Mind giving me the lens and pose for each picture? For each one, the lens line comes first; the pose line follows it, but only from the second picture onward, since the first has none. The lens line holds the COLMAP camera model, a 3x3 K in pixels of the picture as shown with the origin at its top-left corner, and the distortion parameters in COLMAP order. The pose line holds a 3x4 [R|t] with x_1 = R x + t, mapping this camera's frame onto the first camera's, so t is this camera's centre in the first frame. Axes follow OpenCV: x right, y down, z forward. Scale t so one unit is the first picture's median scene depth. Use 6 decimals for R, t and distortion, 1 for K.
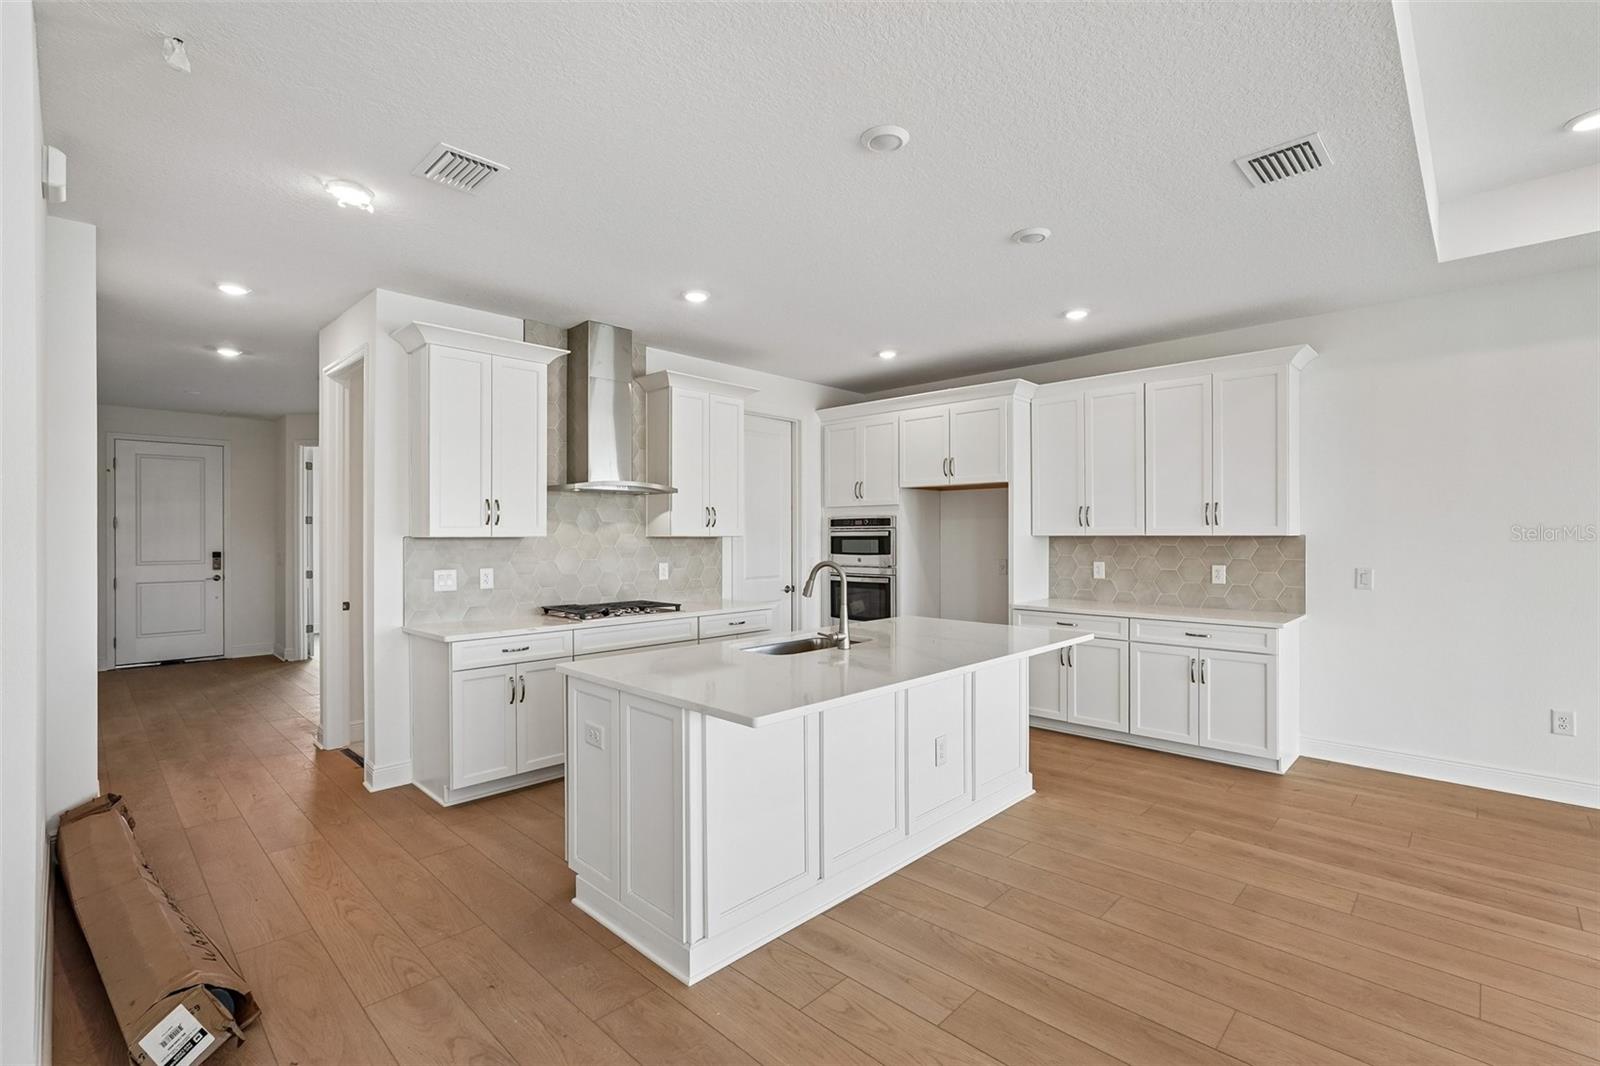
lens RADIAL K [[716.1, 0, 800.0], [0, 716.1, 533.0], [0, 0, 1]] dist [-0.001527, -0.000043]
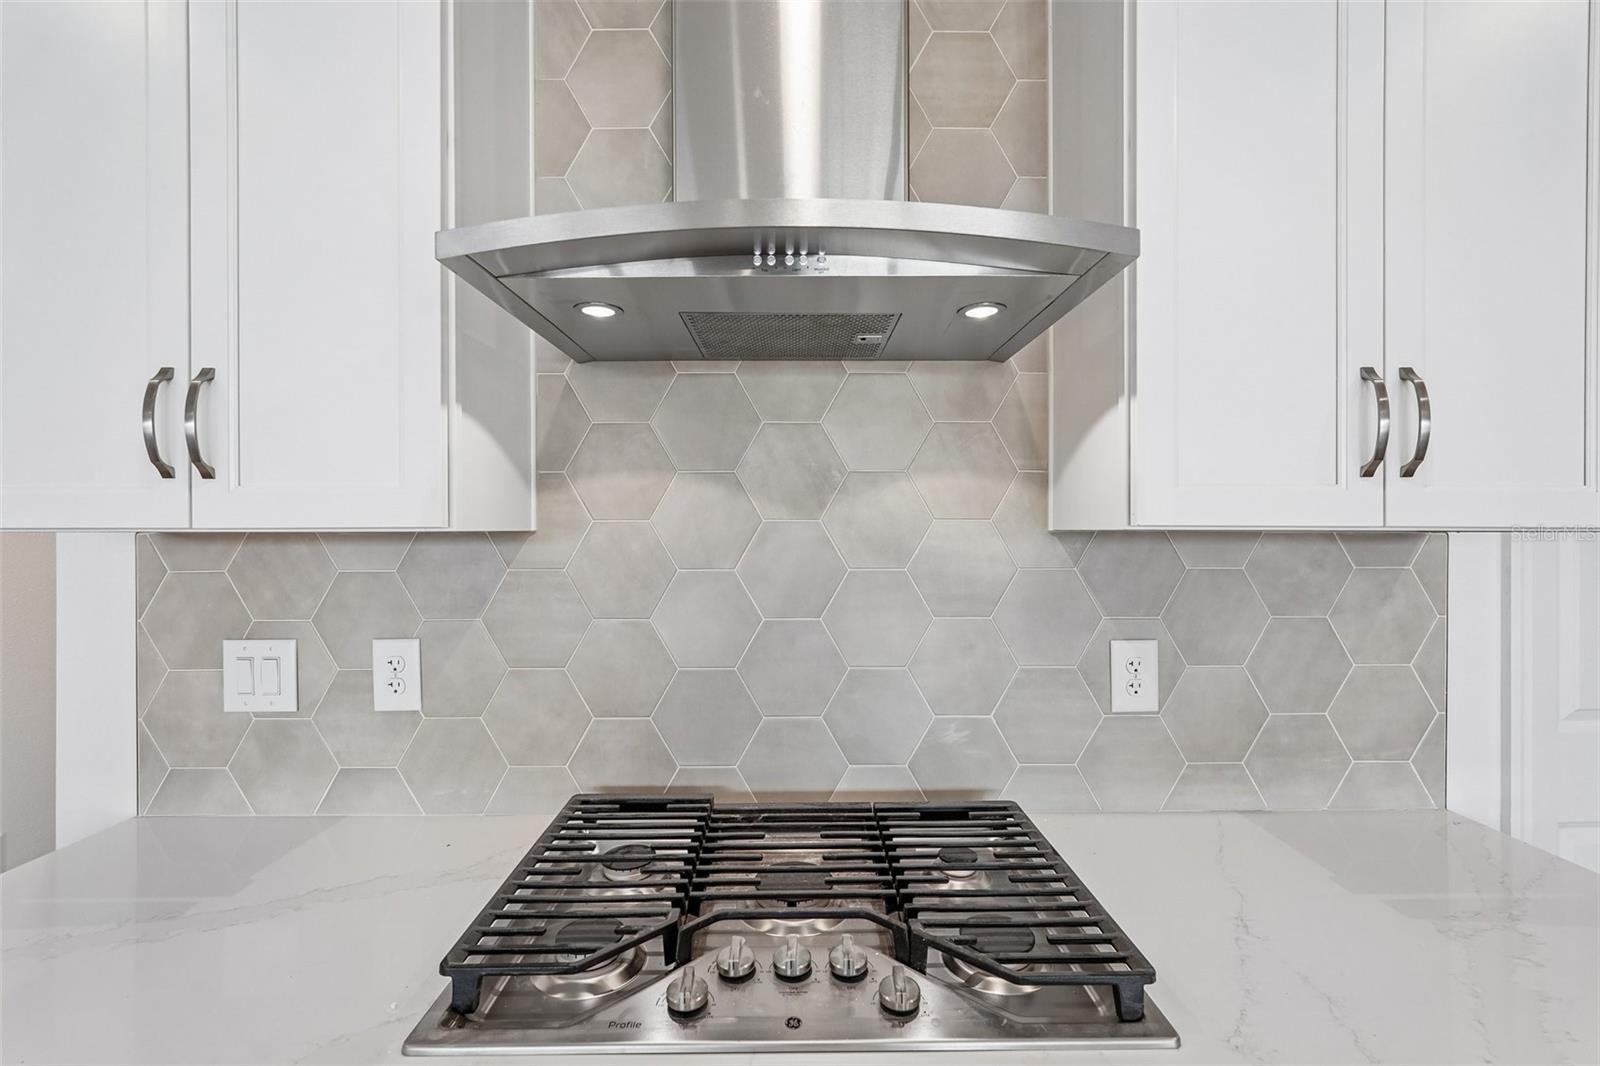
lens RADIAL K [[711.5, 0, 802.2], [0, 711.5, 539.9], [0, 0, 1]] dist [-0.021591, 0.012703]
pose [[0.701287, 0.010102, -0.712808, -0.112580], [0.003445, 0.999840, 0.017560, 0.004254], [0.712871, -0.014770, 0.701140, 0.847033]]
